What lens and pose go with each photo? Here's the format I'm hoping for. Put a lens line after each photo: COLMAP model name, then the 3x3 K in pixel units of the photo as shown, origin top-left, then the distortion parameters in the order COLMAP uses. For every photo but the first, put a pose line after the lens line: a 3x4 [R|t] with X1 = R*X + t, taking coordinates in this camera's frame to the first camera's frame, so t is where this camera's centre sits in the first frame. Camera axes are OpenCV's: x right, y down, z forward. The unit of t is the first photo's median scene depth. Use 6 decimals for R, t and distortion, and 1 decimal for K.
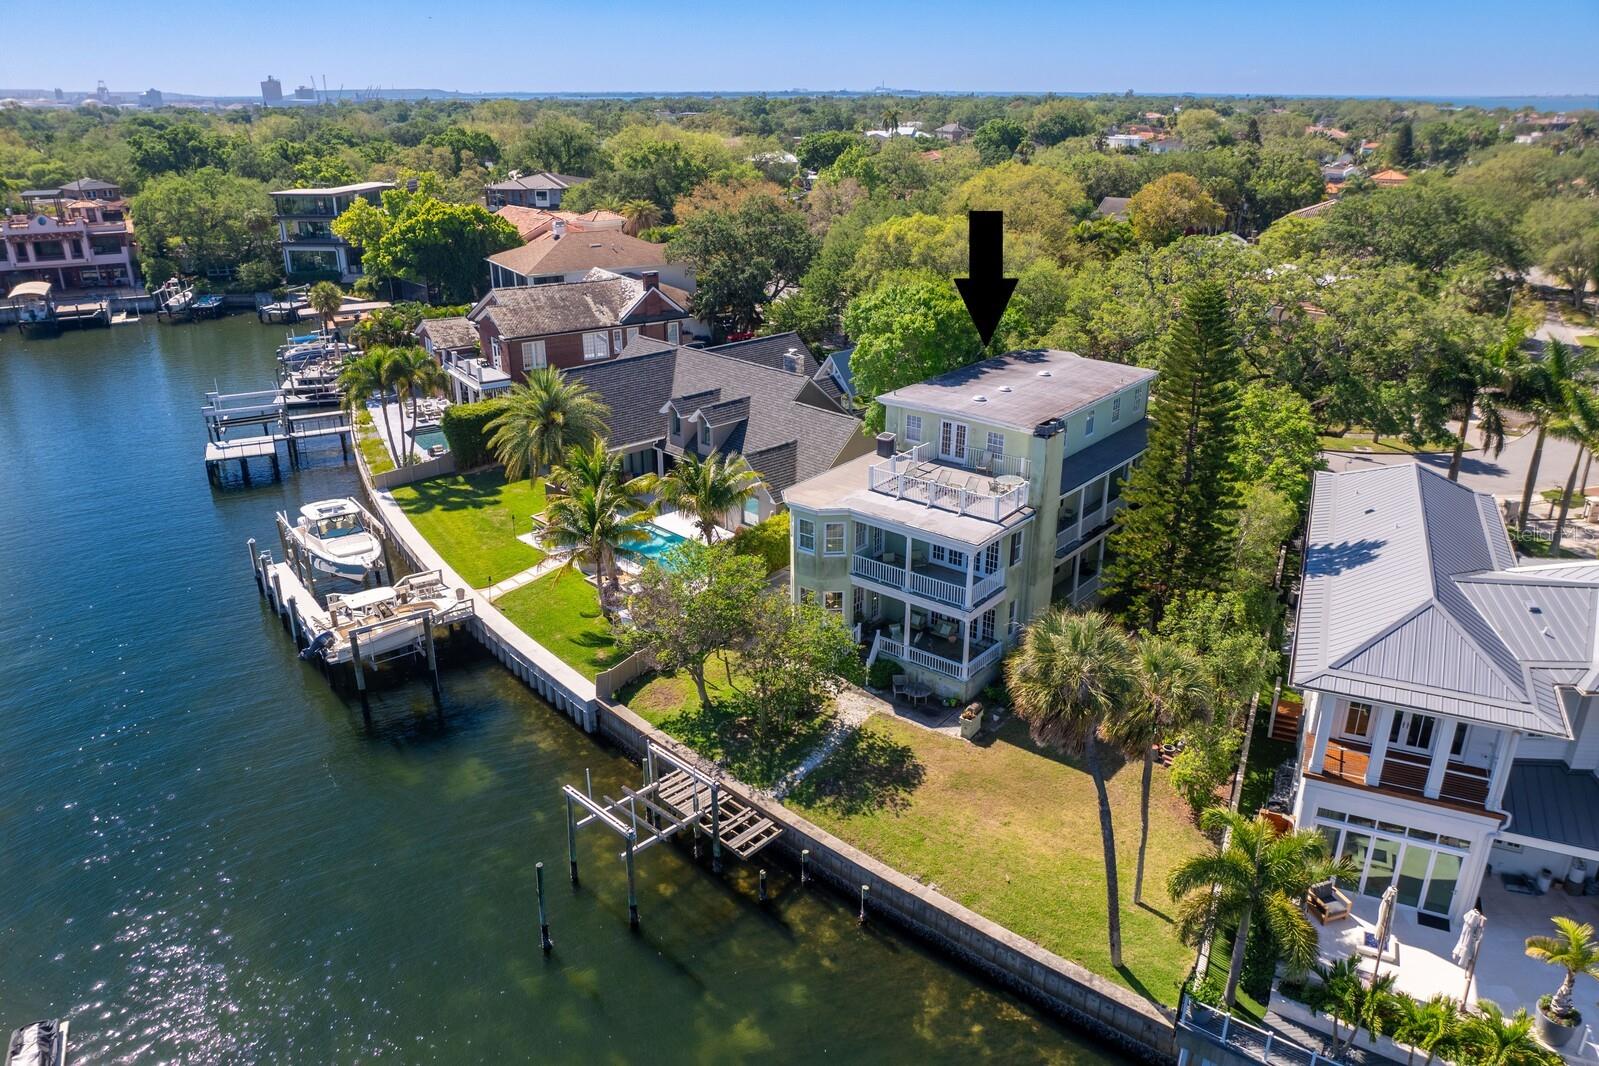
lens RADIAL K [[1140.1, 0, 799.5], [0, 1140.1, 533.0], [0, 0, 1]] dist [-0.036889, 0.012122]
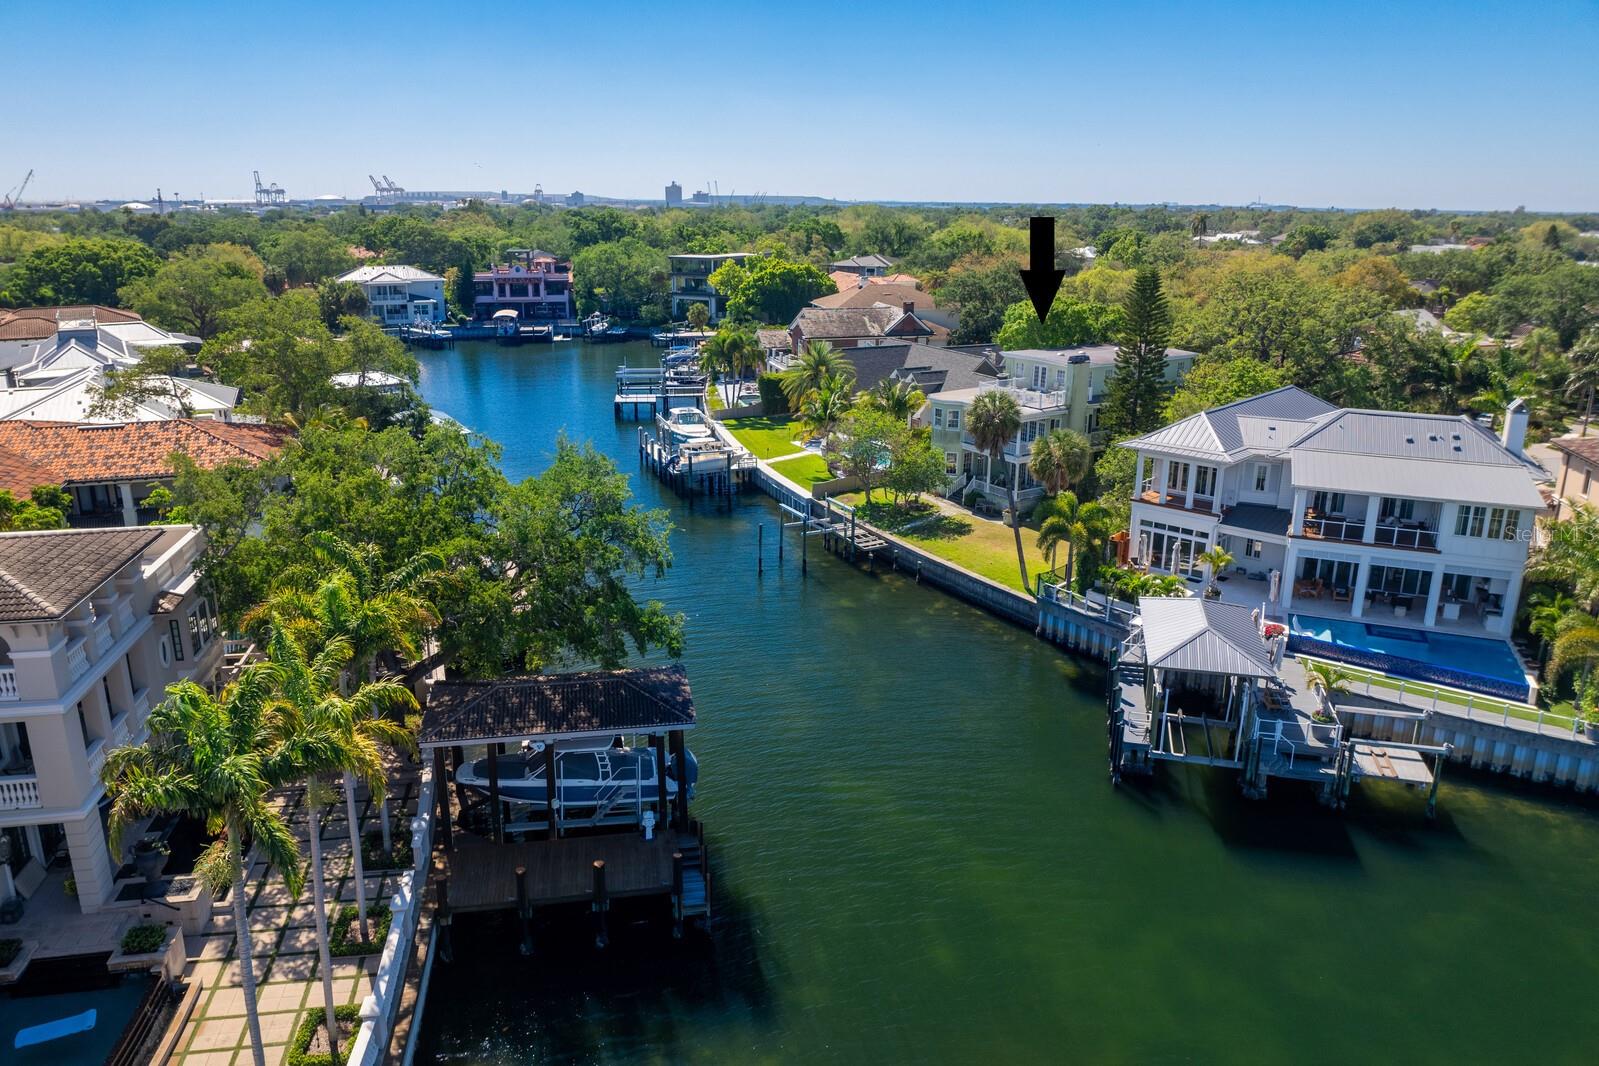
lens RADIAL K [[1140.1, 0, 799.5], [0, 1140.1, 533.0], [0, 0, 1]] dist [-0.036889, 0.012122]
pose [[0.953767, 0.093480, -0.285639, 0.116527], [-0.118232, 0.990470, -0.070637, 0.119360], [0.276314, 0.101143, 0.955731, -0.260319]]
